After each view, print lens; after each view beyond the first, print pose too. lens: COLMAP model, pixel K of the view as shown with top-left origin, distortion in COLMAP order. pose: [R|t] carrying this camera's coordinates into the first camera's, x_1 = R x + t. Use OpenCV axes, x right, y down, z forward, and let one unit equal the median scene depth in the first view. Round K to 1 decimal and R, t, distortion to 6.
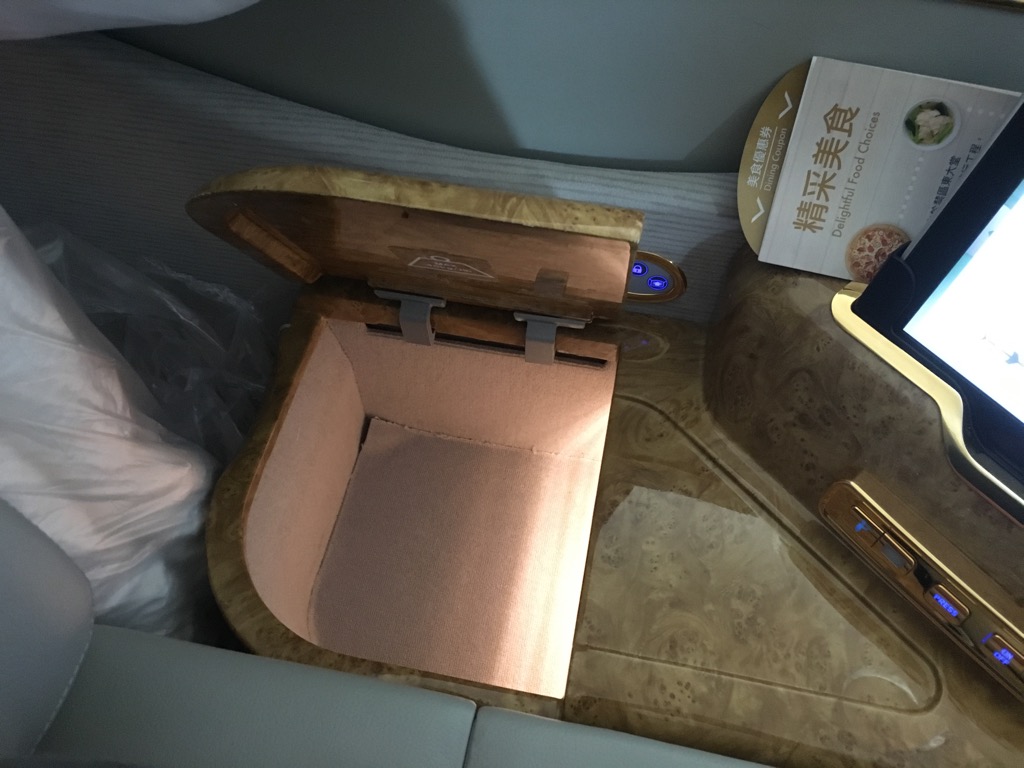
lens RADIAL K [[871.5, 0, 511.3], [0, 871.5, 383.2], [0, 0, 1]] dist [0.006220, -0.011440]
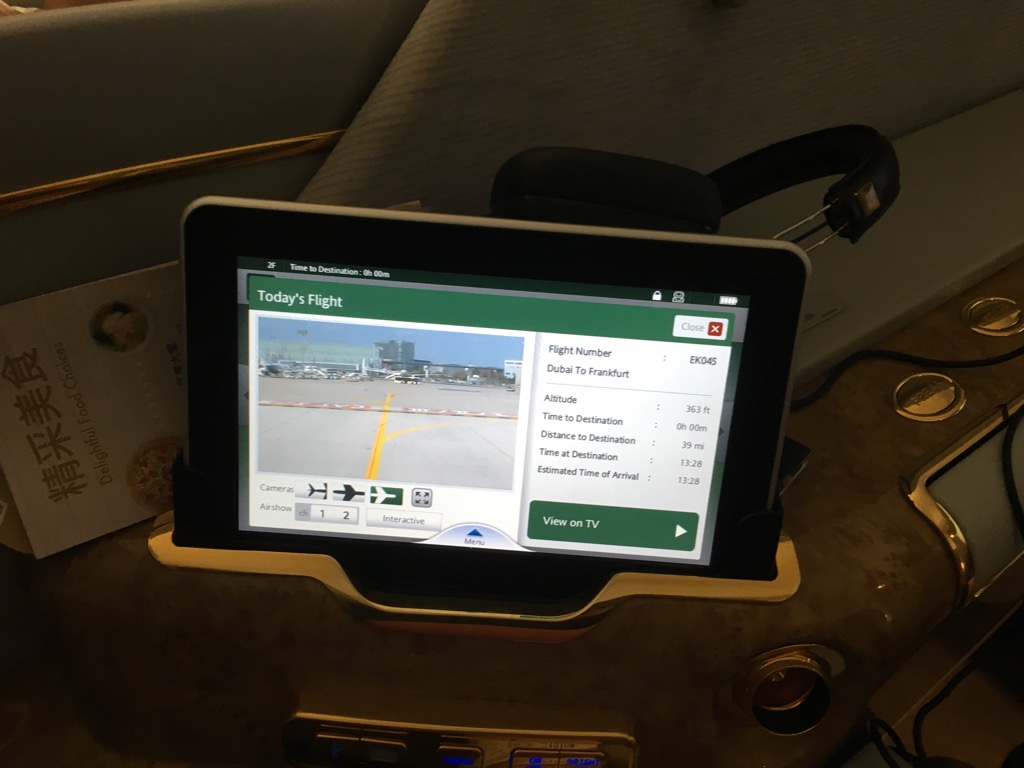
lens RADIAL K [[871.5, 0, 512.8], [0, 871.5, 384.0], [0, 0, 1]] dist [0.006220, -0.011440]
pose [[0.671024, -0.467295, 0.575641, 0.200944], [0.594746, 0.802838, -0.041566, 0.019554], [-0.442724, 0.370252, 0.816645, 0.120768]]
